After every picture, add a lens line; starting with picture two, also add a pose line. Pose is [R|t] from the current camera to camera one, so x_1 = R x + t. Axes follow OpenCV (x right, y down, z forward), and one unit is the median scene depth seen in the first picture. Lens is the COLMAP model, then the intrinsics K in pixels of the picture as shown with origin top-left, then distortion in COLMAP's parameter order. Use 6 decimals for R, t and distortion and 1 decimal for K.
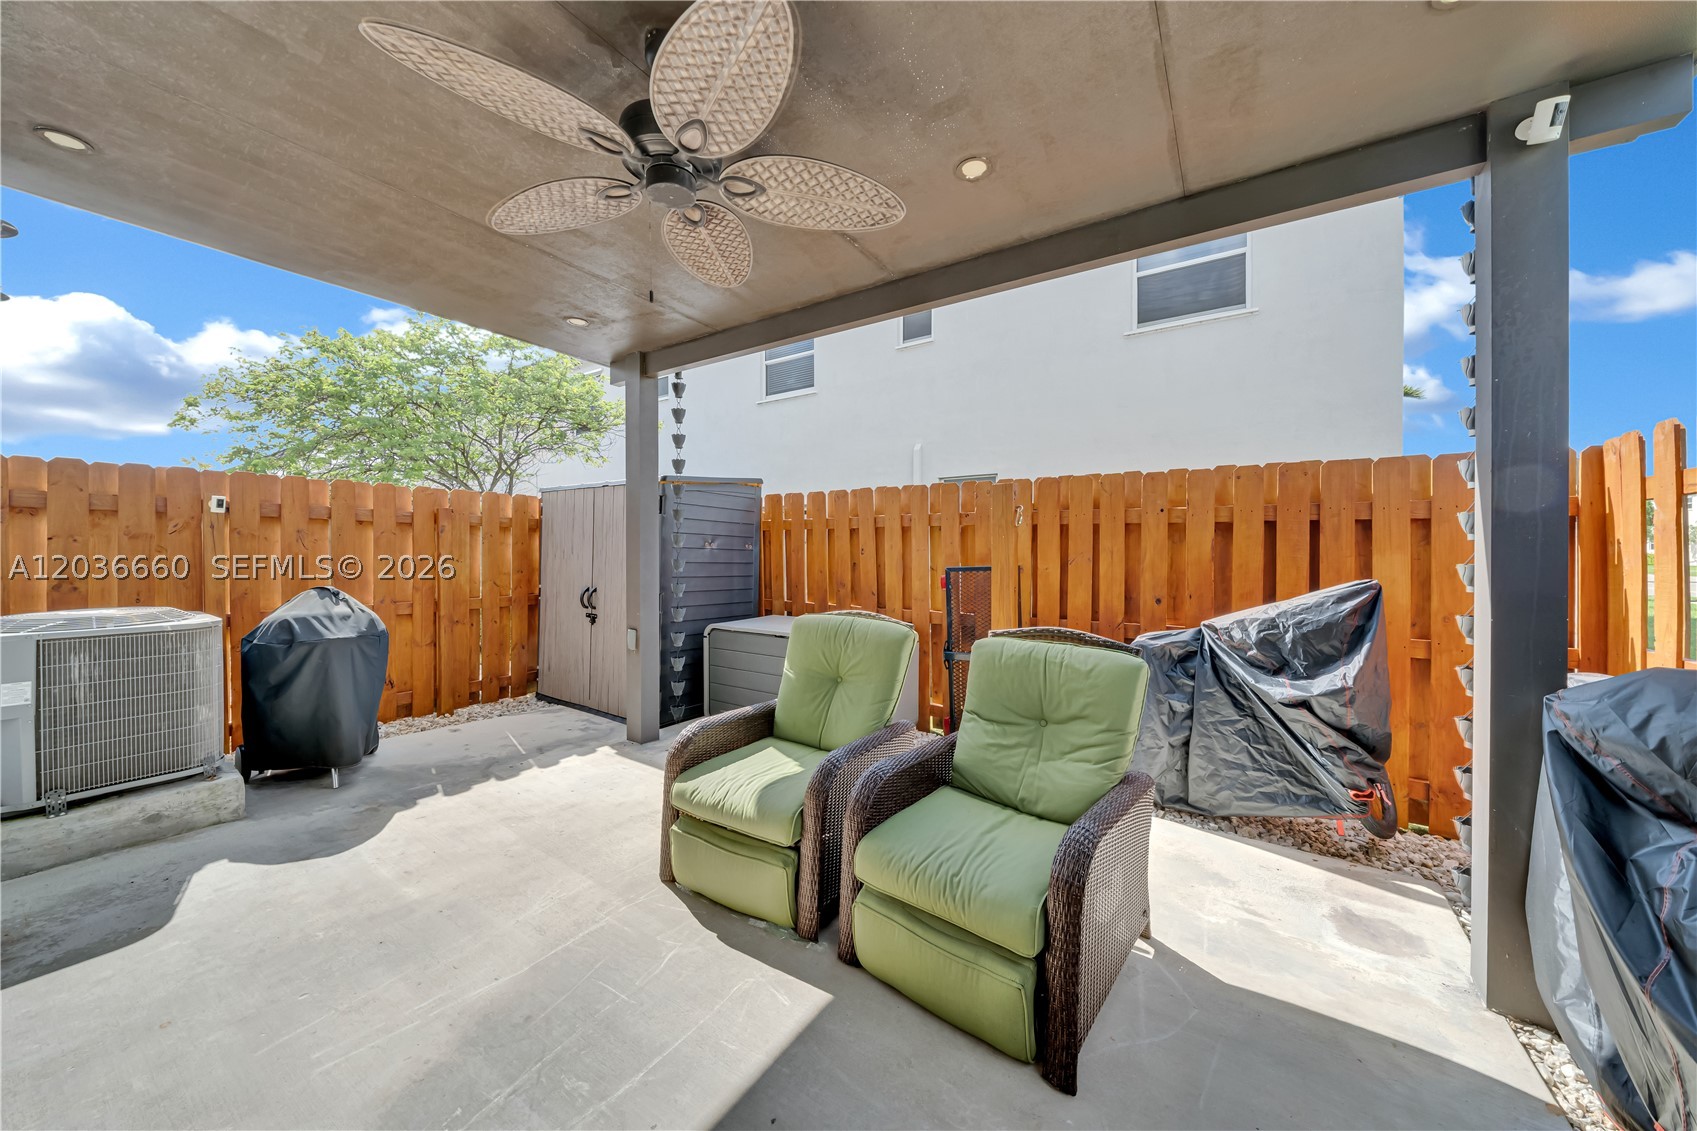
lens RADIAL K [[596.8, 0, 845.8], [0, 596.8, 529.6], [0, 0, 1]] dist [-0.002471, -0.000135]
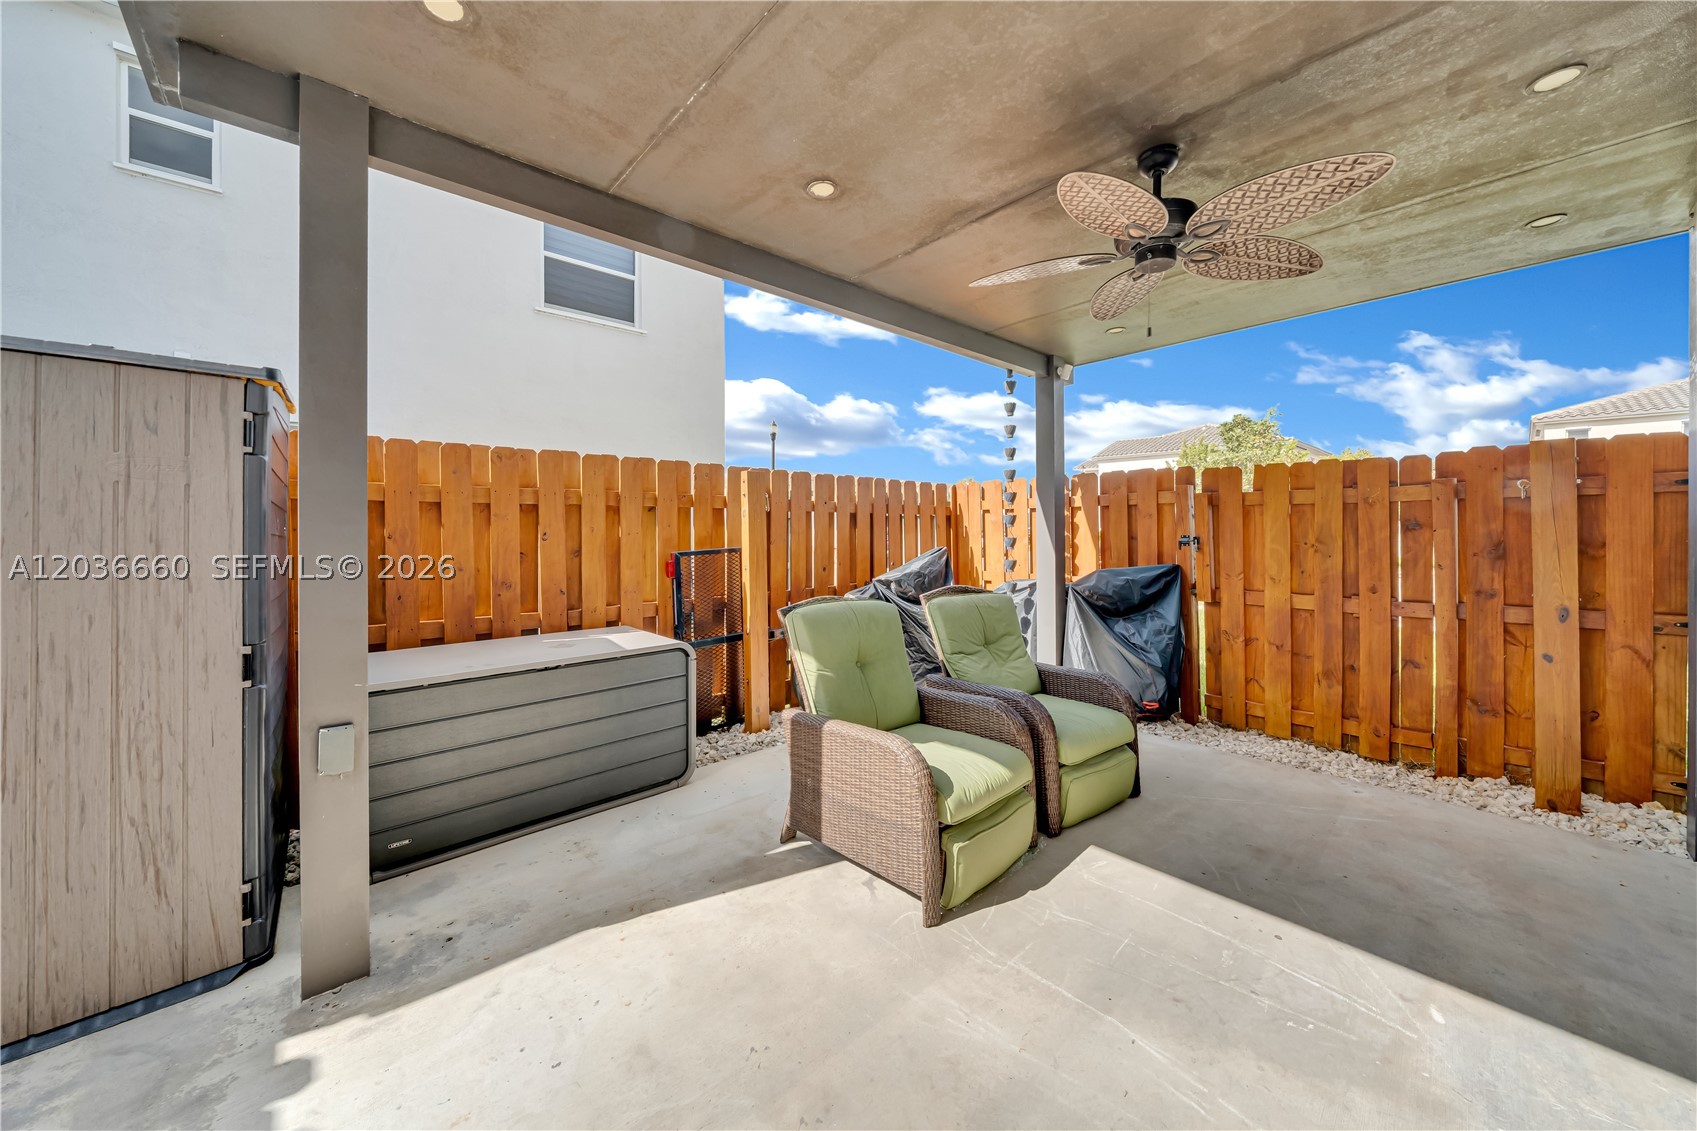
lens RADIAL K [[597.7, 0, 848.0], [0, 597.7, 503.9], [0, 0, 1]] dist [-0.000859, -0.000007]
pose [[0.236375, 0.036204, 0.970987, -0.691616], [-0.031349, 0.999070, -0.029619, 0.008024], [-0.971156, -0.023438, 0.237290, 0.541335]]
